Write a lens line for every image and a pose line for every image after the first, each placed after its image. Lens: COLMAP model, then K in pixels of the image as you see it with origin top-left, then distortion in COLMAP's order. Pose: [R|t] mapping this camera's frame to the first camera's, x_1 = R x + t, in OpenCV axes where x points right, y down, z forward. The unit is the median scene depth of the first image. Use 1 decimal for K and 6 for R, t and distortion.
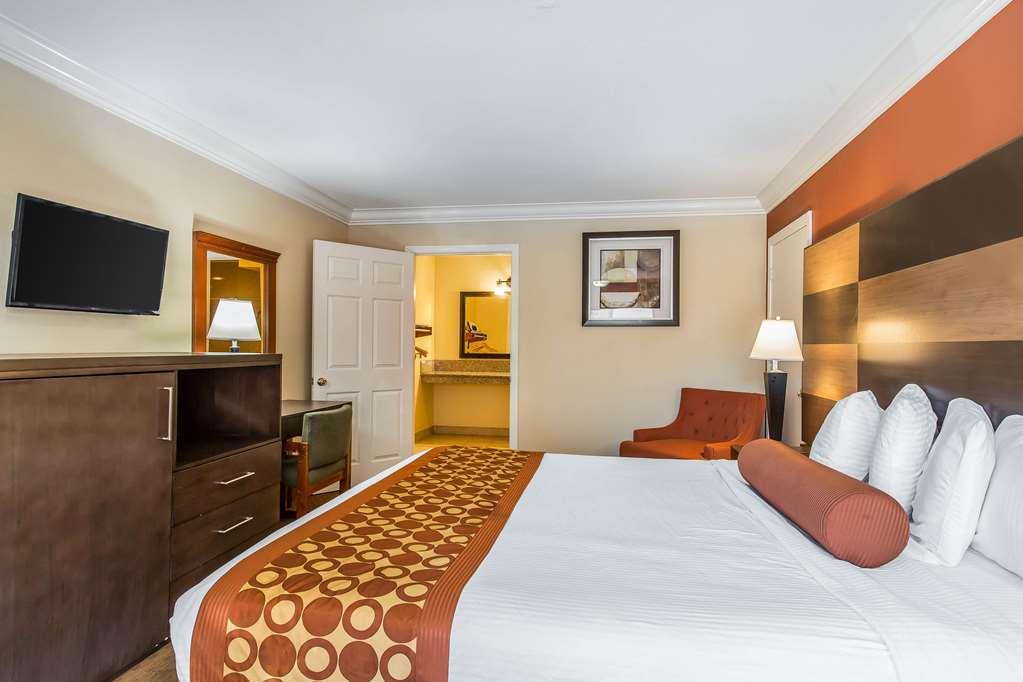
lens RADIAL K [[559.8, 0, 511.5], [0, 559.8, 341.0], [0, 0, 1]] dist [-0.001215, -0.000137]
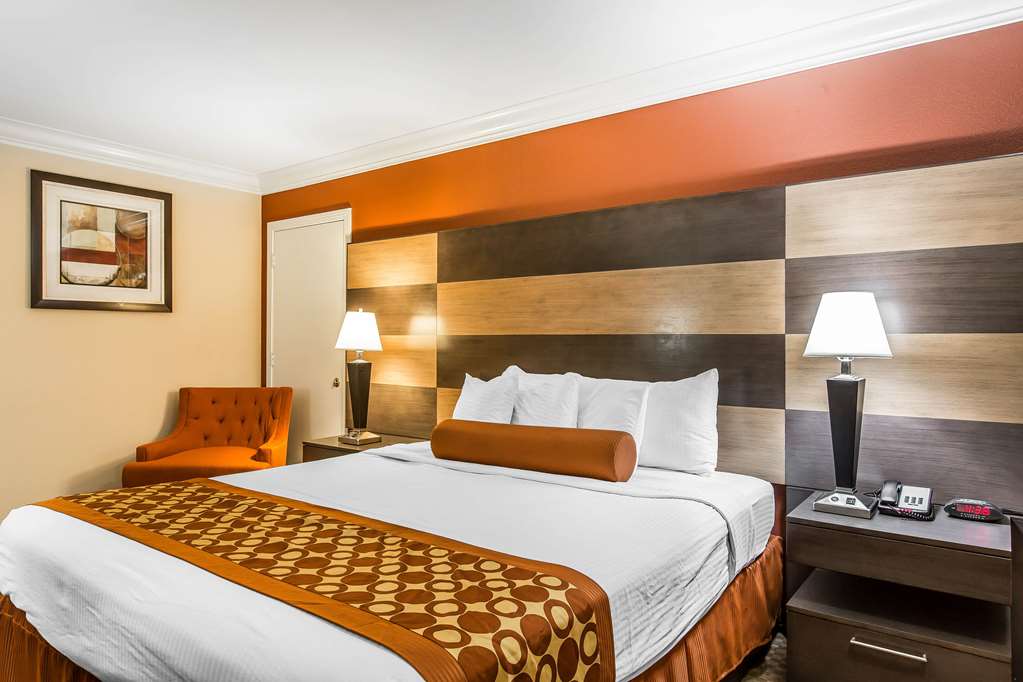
lens RADIAL K [[645.6, 0, 511.5], [0, 645.6, 341.0], [0, 0, 1]] dist [0.000006, -0.000280]
pose [[0.469536, -0.009706, 0.882860, -0.296418], [-0.007110, 0.999866, 0.014774, -0.002432], [-0.882885, -0.013214, 0.469404, 0.123315]]
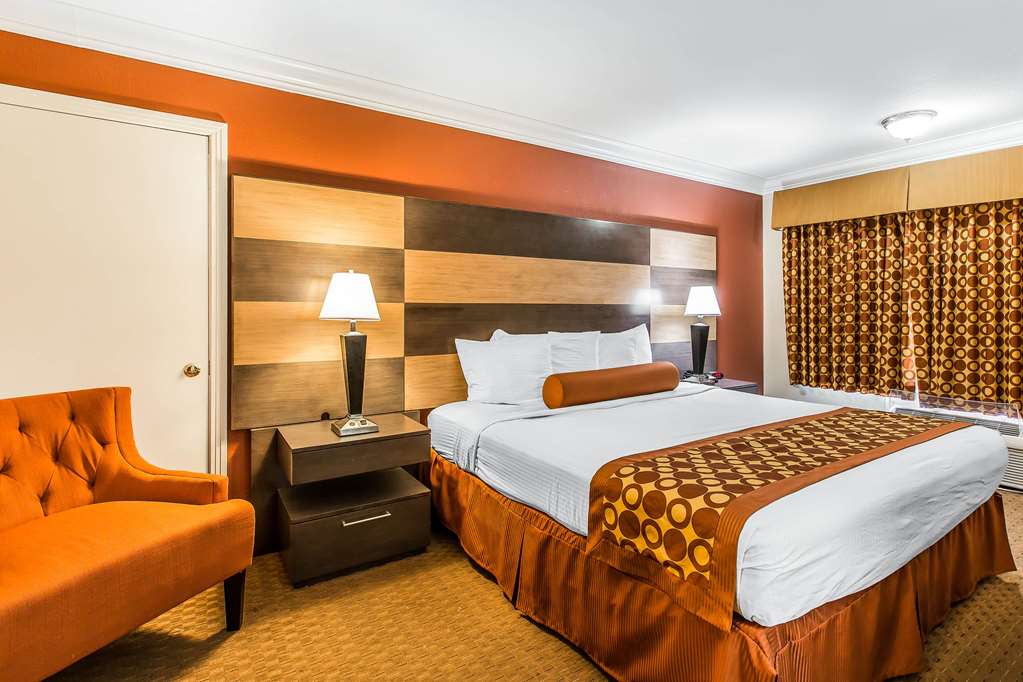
lens RADIAL K [[514.1, 0, 514.5], [0, 514.1, 309.7], [0, 0, 1]] dist [0.001893, 0.000178]
pose [[-0.675580, -0.012564, 0.737180, -0.180243], [-0.015124, 0.999881, 0.003180, 0.007014], [-0.737132, -0.009001, -0.675689, 0.883958]]
